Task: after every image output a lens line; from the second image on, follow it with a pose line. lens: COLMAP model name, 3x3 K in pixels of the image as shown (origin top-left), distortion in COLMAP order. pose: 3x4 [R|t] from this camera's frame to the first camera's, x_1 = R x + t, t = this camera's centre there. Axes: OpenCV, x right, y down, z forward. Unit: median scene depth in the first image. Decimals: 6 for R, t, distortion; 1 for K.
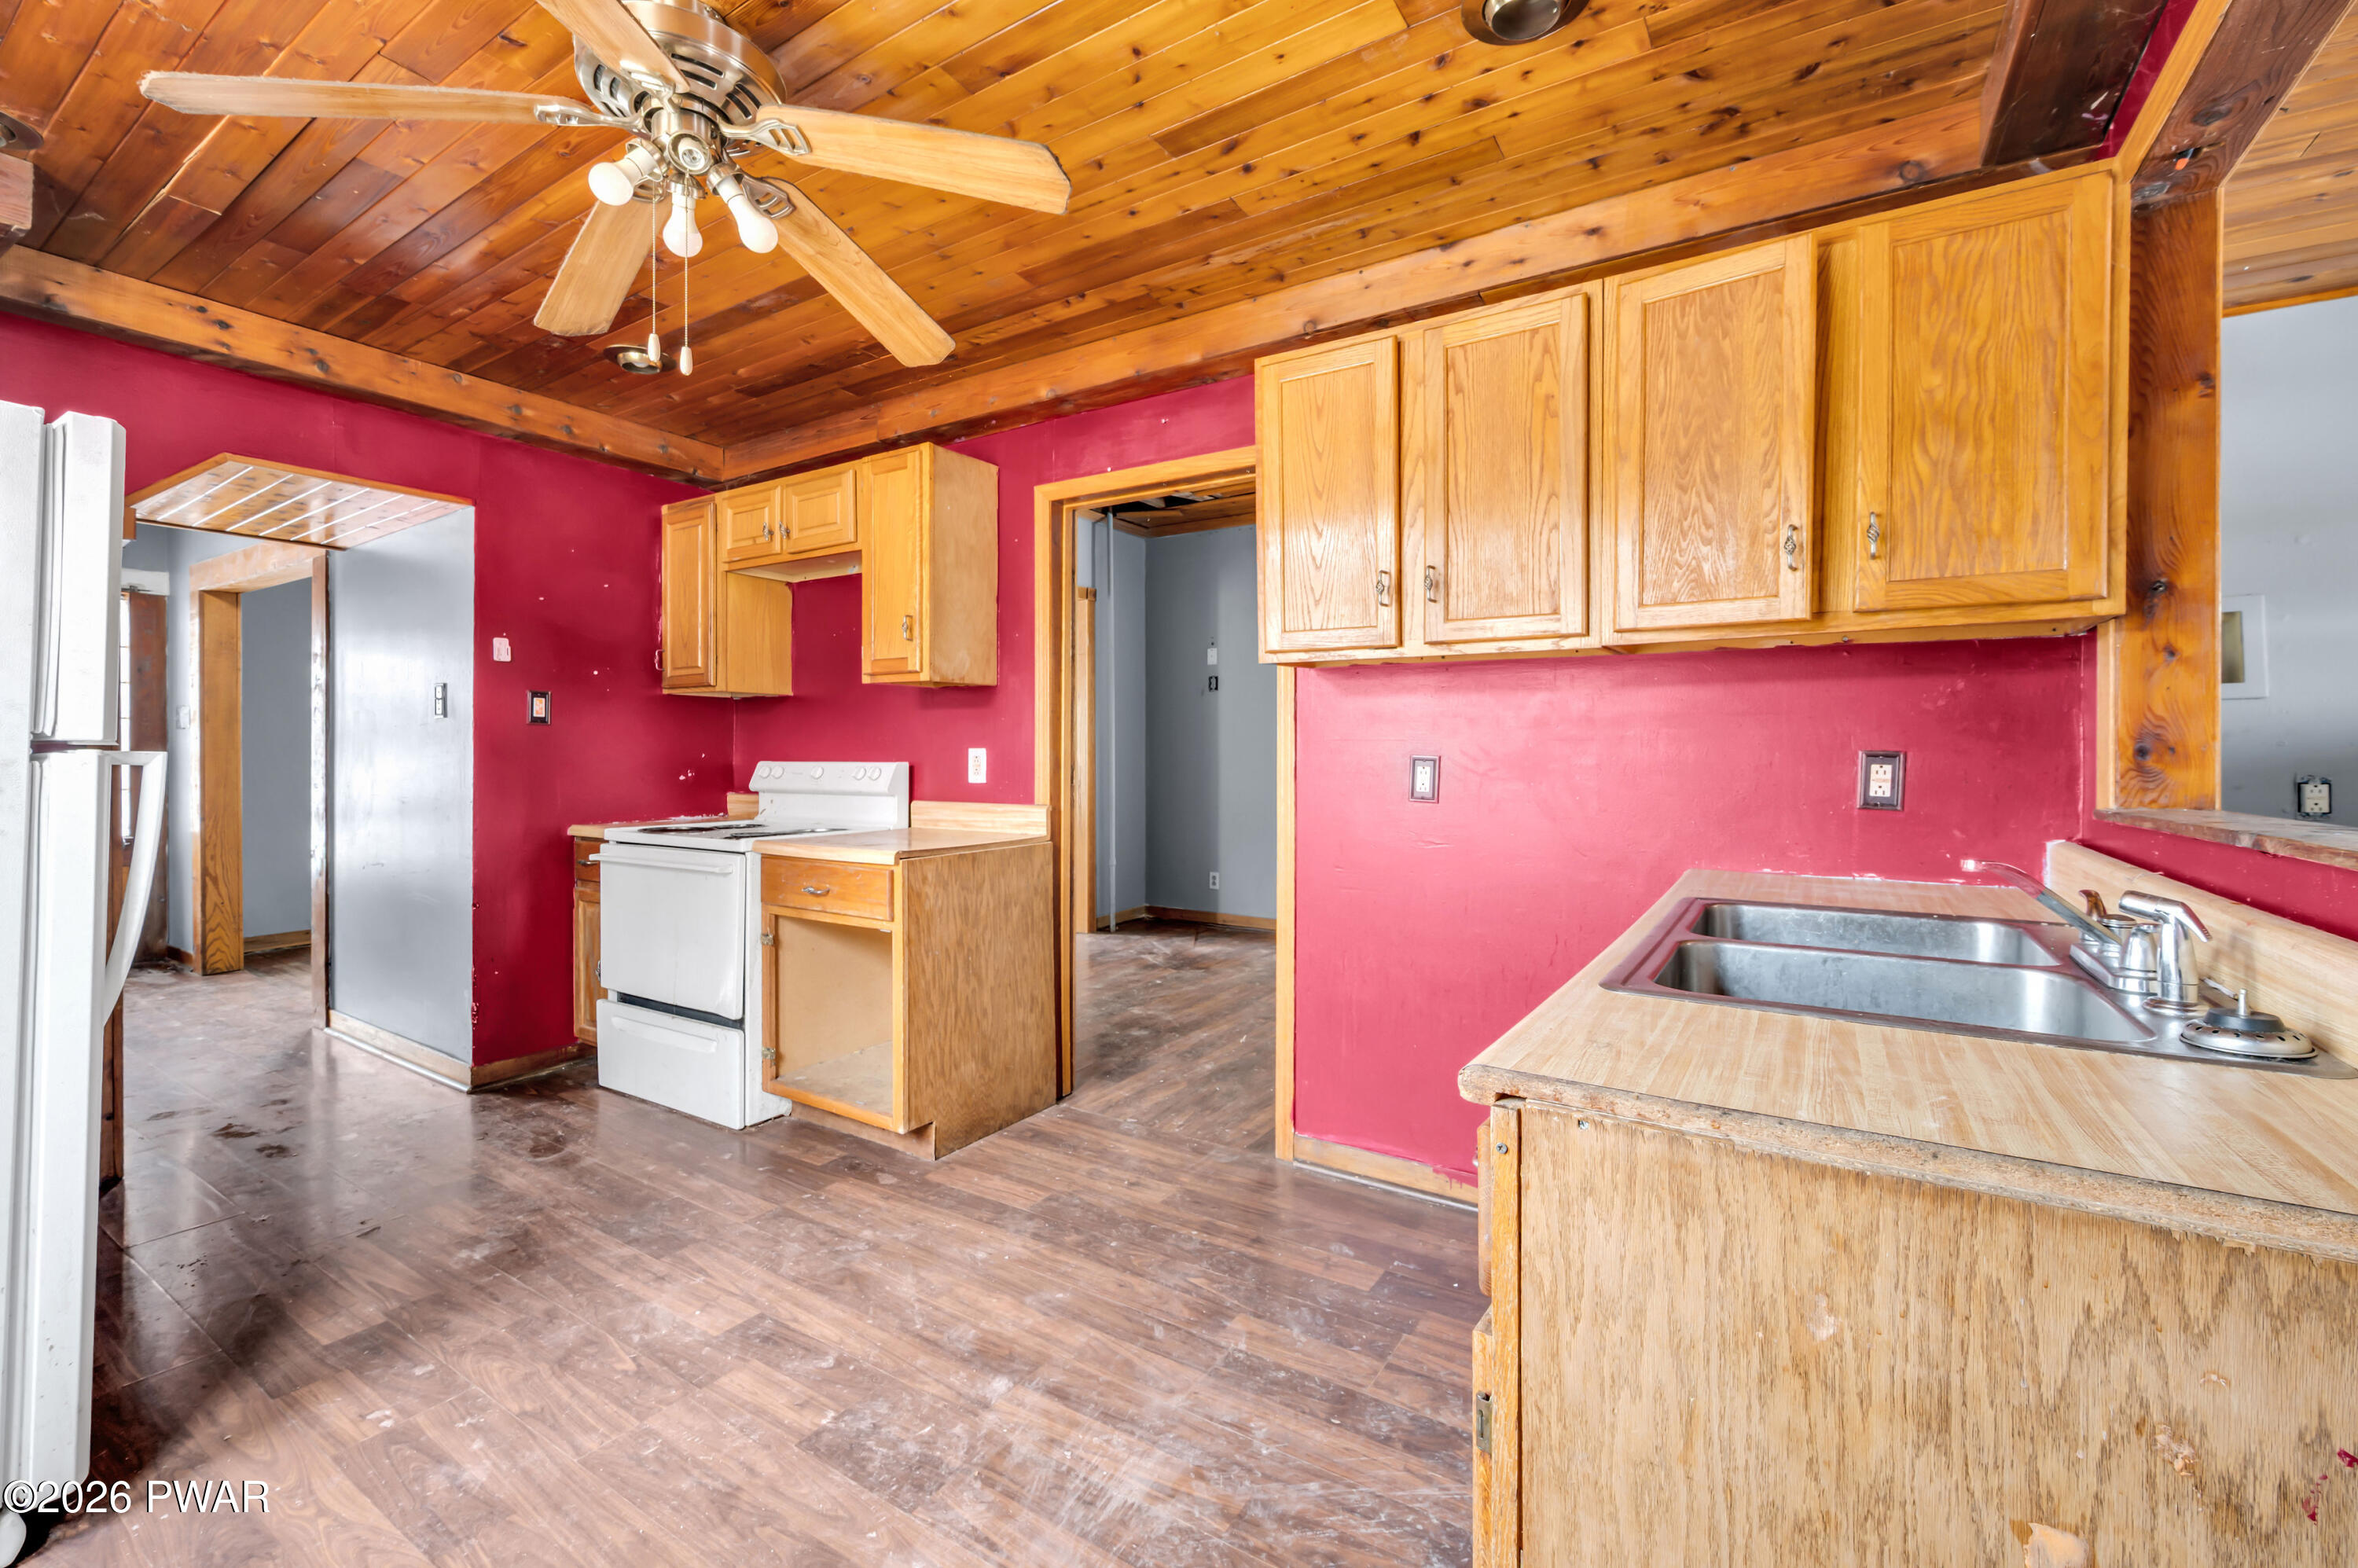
lens RADIAL K [[983.9, 0, 1180.2], [0, 983.9, 760.9], [0, 0, 1]] dist [-0.002634, 0.000165]
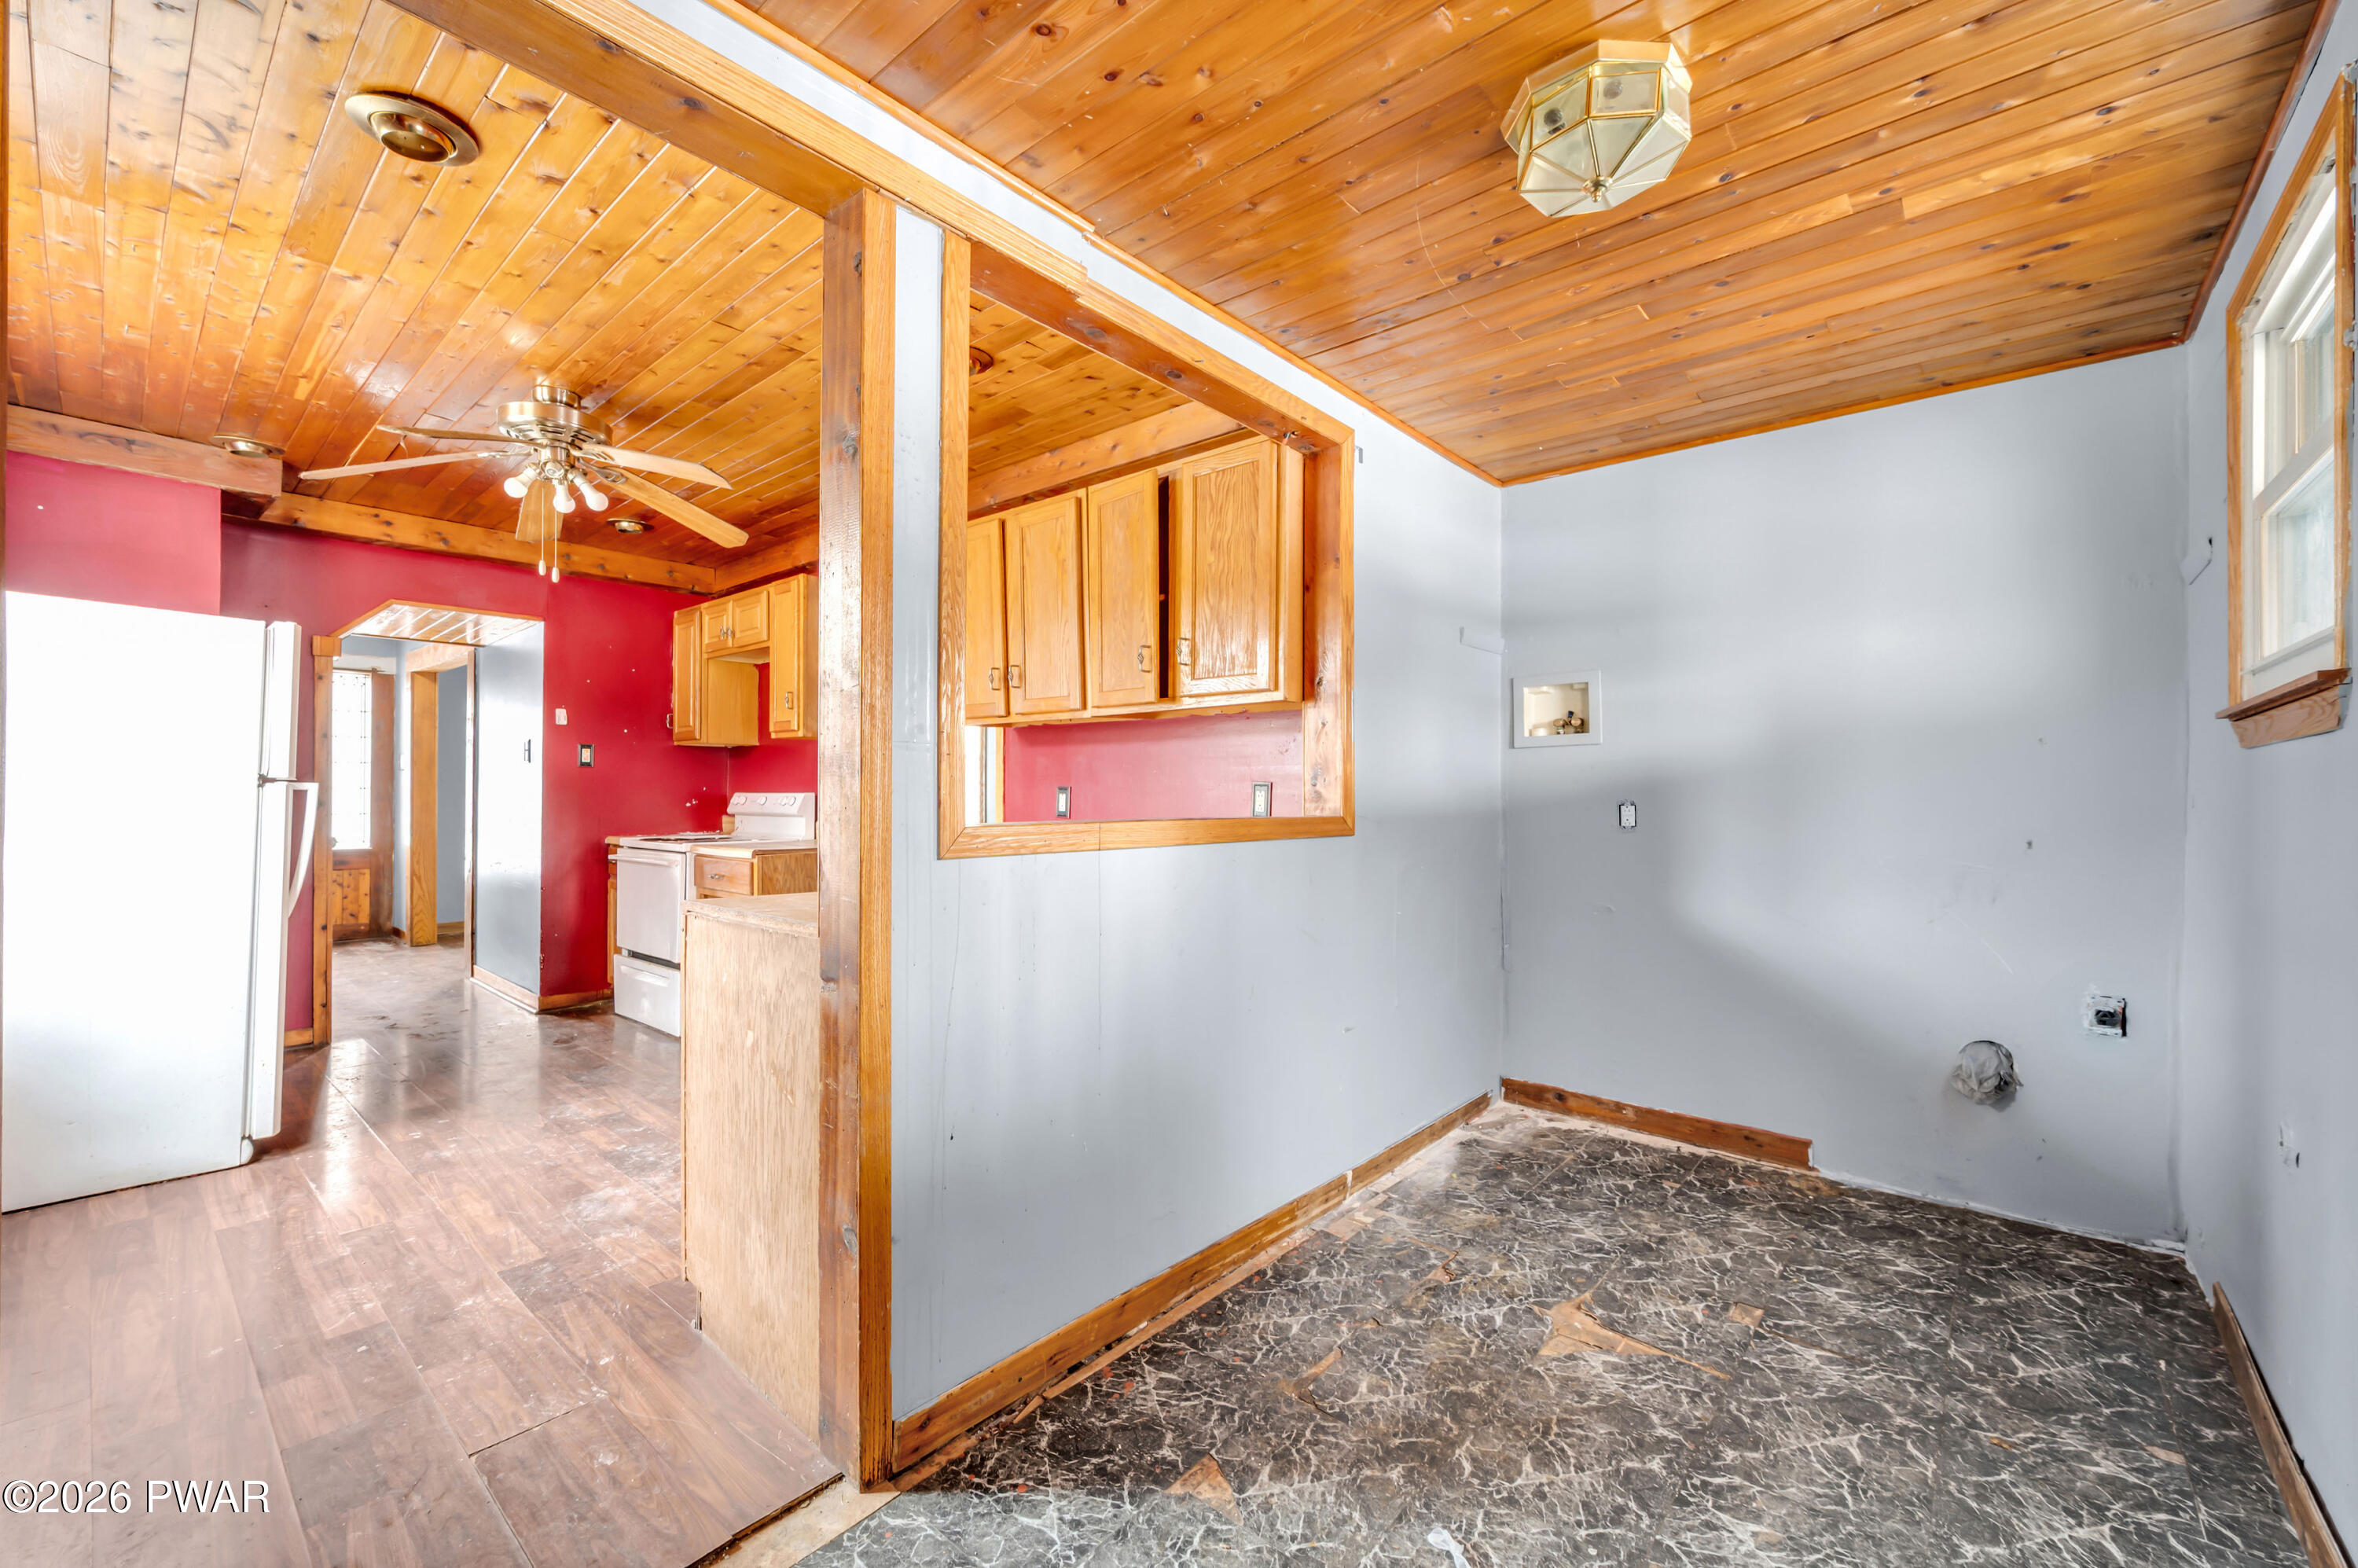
lens RADIAL K [[1025.8, 0, 1187.2], [0, 1025.8, 788.1], [0, 0, 1]] dist [-0.002009, -0.000727]
pose [[0.984017, -0.000128, -0.178073, 0.630397], [-0.001899, 0.999935, -0.011211, 0.012368], [0.178063, 0.011369, 0.983953, -0.431407]]
